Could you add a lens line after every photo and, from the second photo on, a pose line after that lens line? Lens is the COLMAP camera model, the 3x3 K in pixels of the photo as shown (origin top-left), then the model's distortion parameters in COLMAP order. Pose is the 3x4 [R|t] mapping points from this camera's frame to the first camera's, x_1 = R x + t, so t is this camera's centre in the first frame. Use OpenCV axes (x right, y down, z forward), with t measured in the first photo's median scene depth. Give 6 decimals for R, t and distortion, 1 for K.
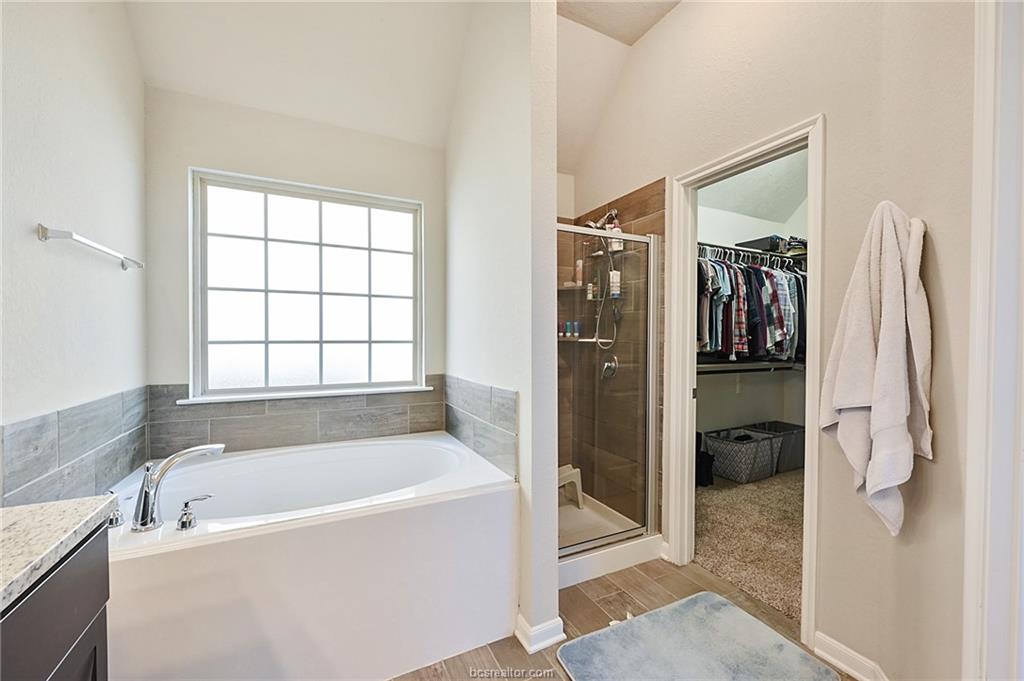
lens RADIAL K [[407.0, 0, 512.0], [0, 407.0, 340.5], [0, 0, 1]] dist [-0.002166, -0.000062]
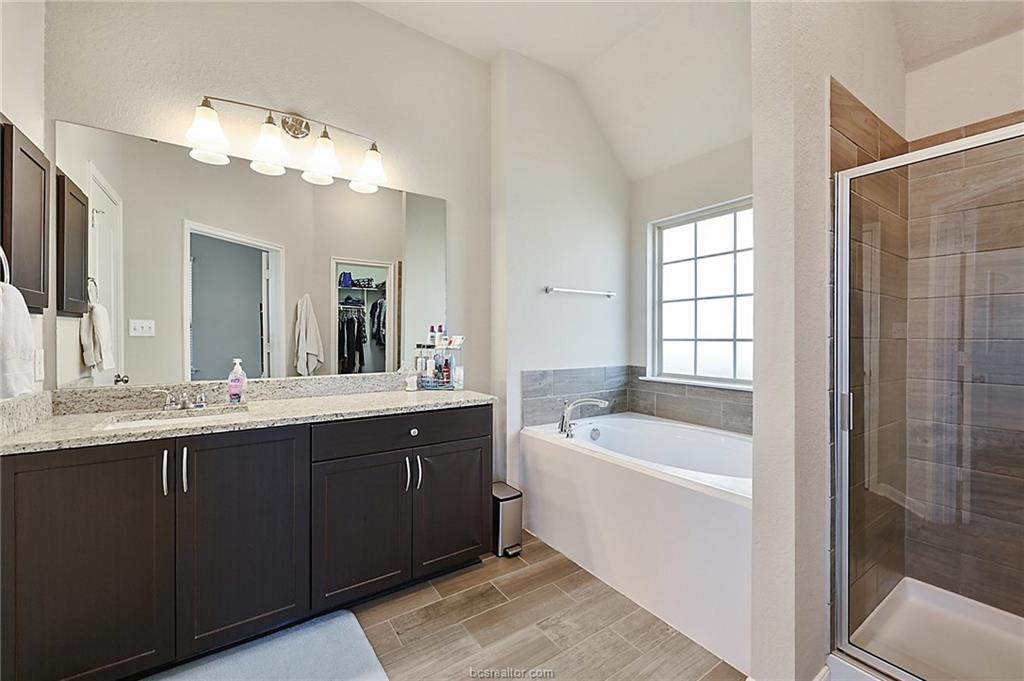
lens RADIAL K [[407.0, 0, 512.0], [0, 407.0, 340.5], [0, 0, 1]] dist [-0.002166, -0.000062]
pose [[0.127102, 0.007837, -0.991859, 3.058475], [-0.005966, 0.999957, 0.007137, 0.001748], [0.991872, 0.005010, 0.127143, 1.470587]]
